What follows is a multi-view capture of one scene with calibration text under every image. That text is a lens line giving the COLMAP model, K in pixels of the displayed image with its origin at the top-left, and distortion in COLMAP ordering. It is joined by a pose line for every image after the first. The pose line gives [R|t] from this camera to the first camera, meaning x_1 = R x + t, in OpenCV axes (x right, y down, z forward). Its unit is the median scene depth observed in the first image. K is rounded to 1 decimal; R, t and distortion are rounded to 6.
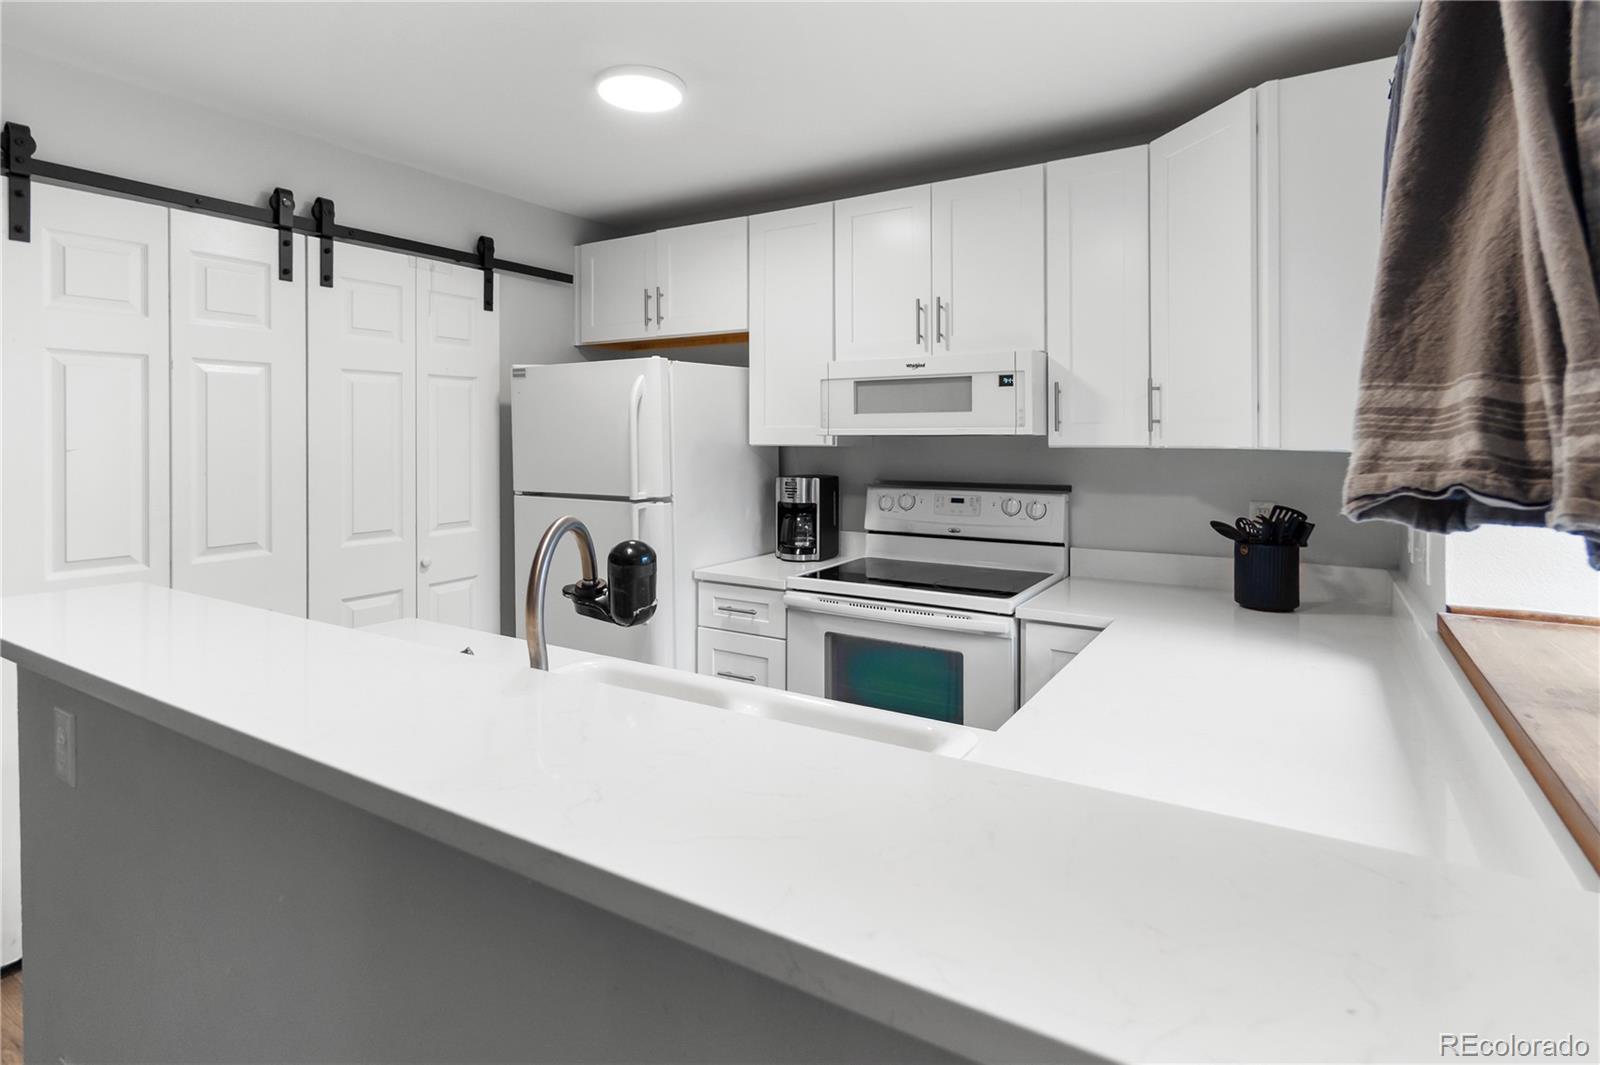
lens RADIAL K [[808.2, 0, 797.1], [0, 808.2, 434.8], [0, 0, 1]] dist [-0.000705, 0.000043]
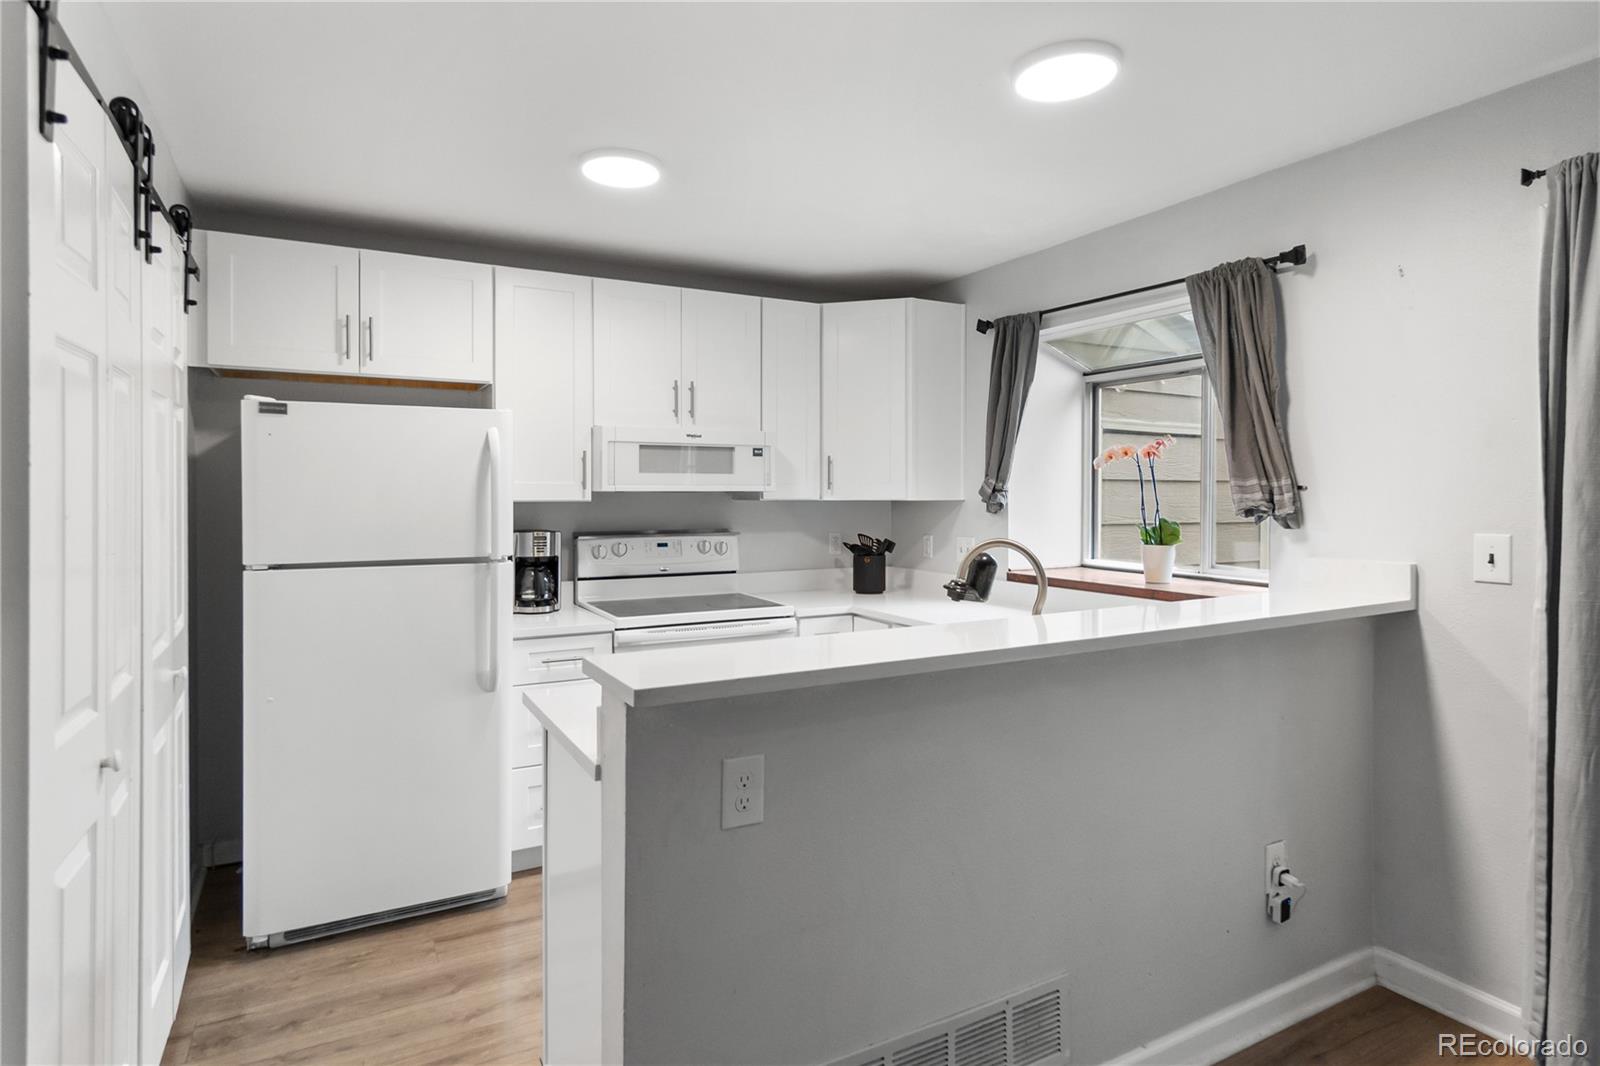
lens RADIAL K [[860.0, 0, 802.1], [0, 860.0, 494.6], [0, 0, 1]] dist [-0.002144, -0.000725]
pose [[0.491889, -0.001452, 0.870657, -0.898493], [-0.002983, 0.999990, 0.003353, 0.000323], [-0.870653, -0.004246, 0.491880, 0.193591]]
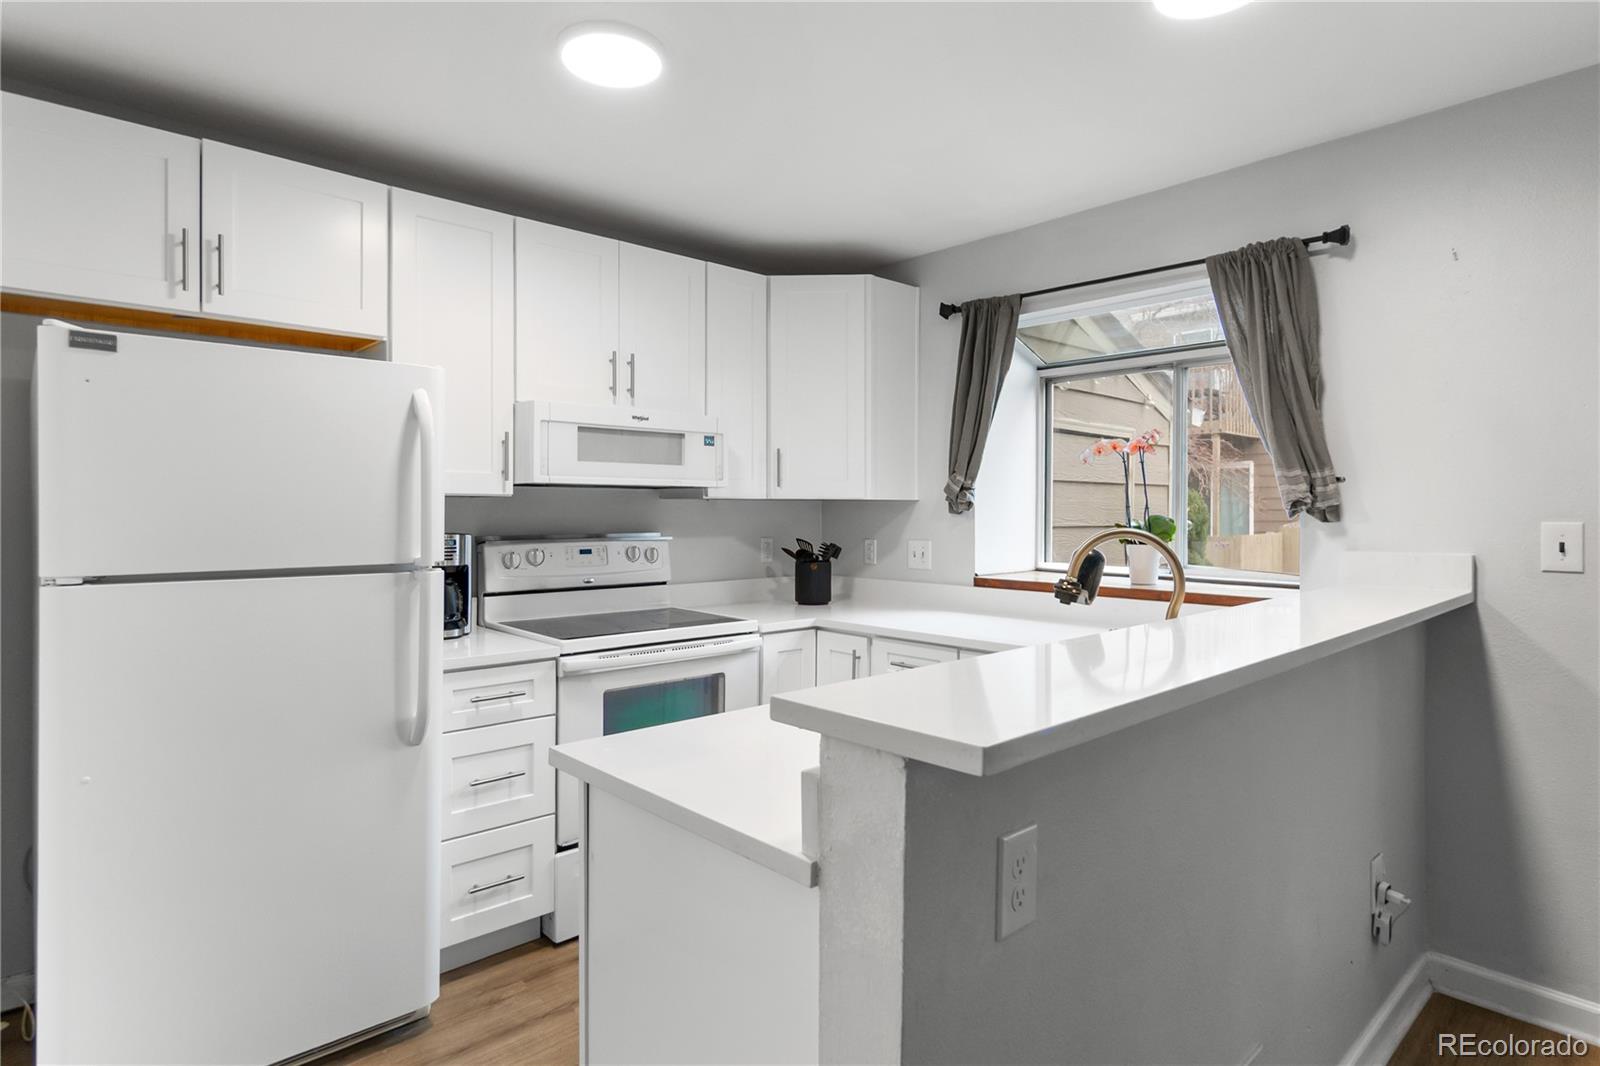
lens RADIAL K [[856.4, 0, 805.2], [0, 856.4, 509.4], [0, 0, 1]] dist [-0.002981, -0.000166]
pose [[0.268814, 0.001774, 0.963190, -0.825835], [-0.005047, 0.999987, -0.000433, 0.029819], [-0.963179, -0.004745, 0.268820, 0.484879]]
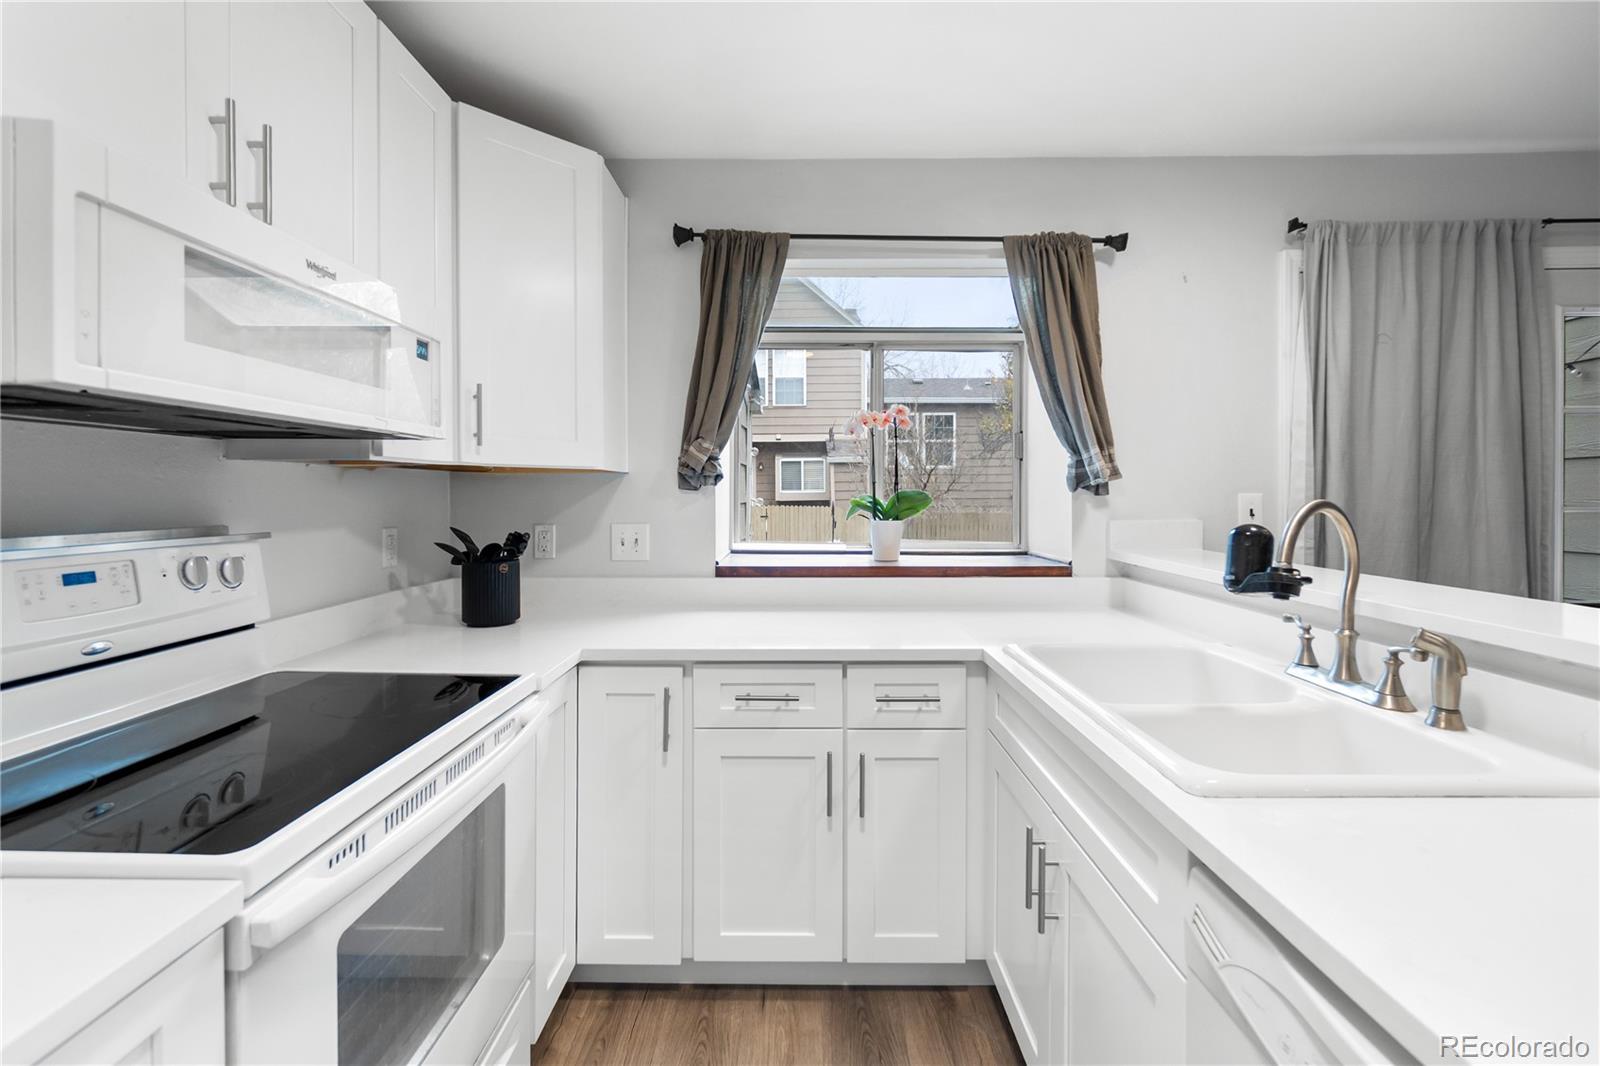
lens RADIAL K [[701.3, 0, 796.3], [0, 701.3, 498.0], [0, 0, 1]] dist [-0.002068, -0.000296]
pose [[-0.518742, -0.004862, 0.854917, -0.325294], [-0.002506, 0.999988, 0.004167, 0.041006], [-0.854927, 0.000019, -0.518748, 0.945781]]
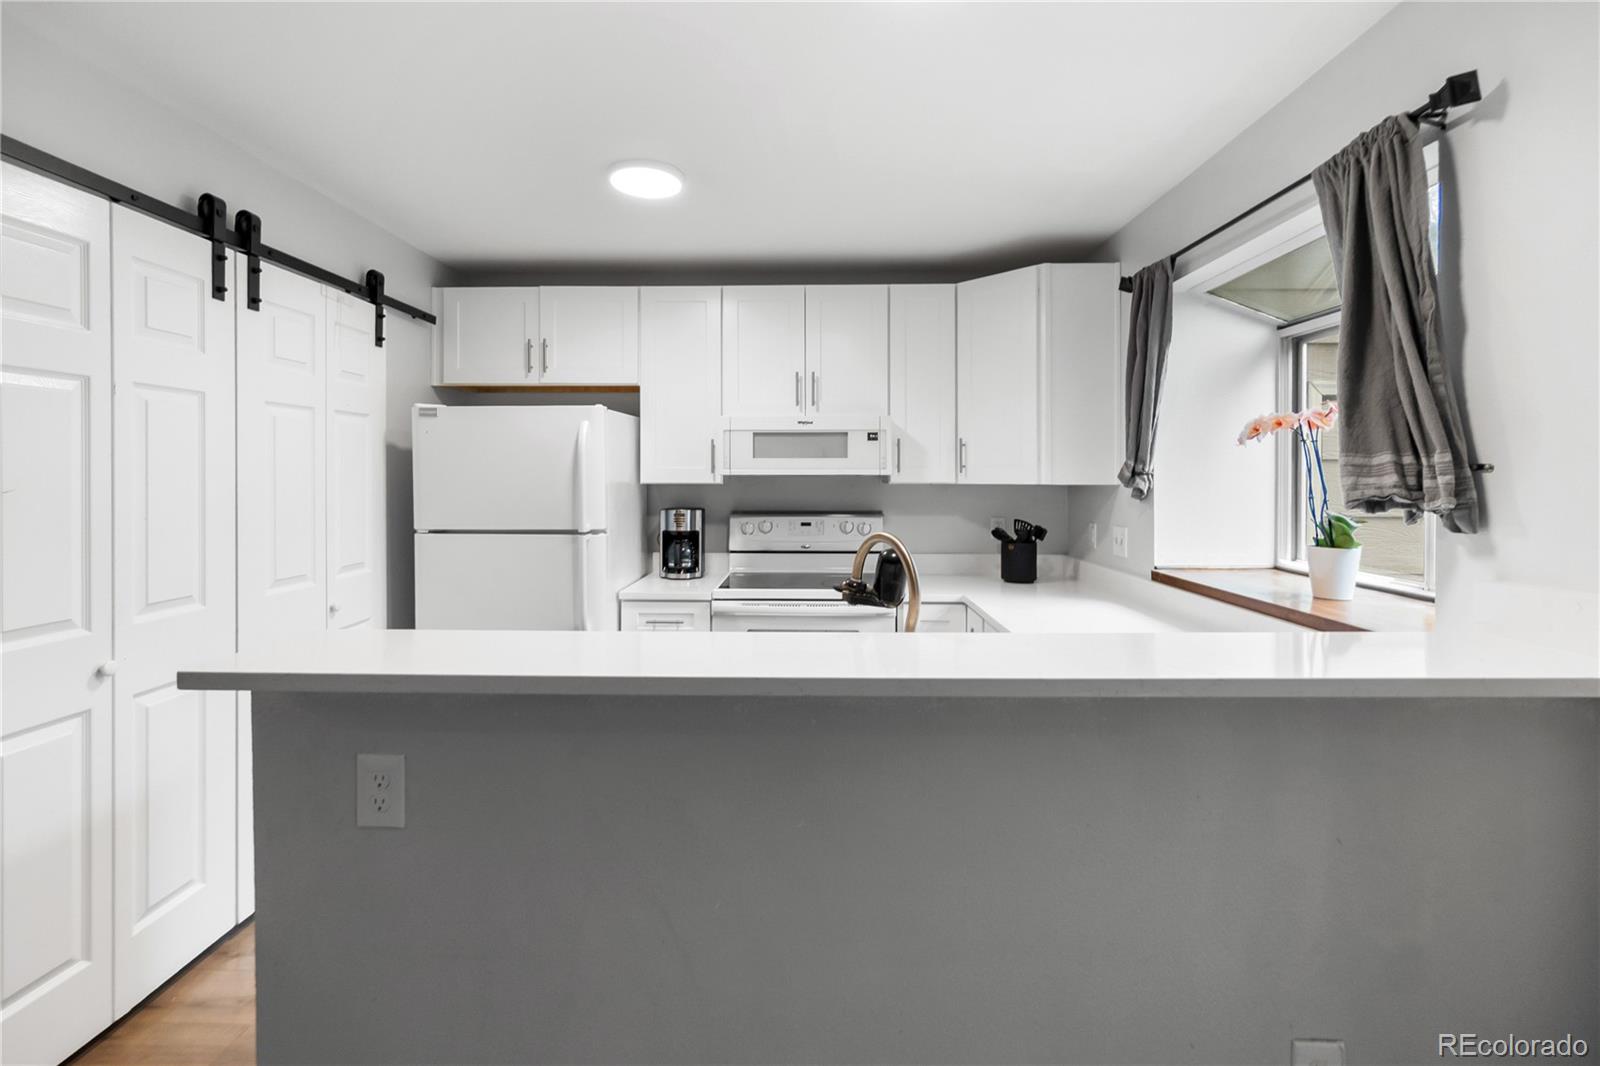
lens RADIAL K [[709.0, 0, 800.9], [0, 709.0, 476.8], [0, 0, 1]] dist [-0.000001, -0.000145]
pose [[0.859642, 0.001273, 0.510896, -0.440254], [-0.002551, 0.999995, 0.001800, 0.001233], [-0.510891, -0.002850, 0.859641, 0.000282]]
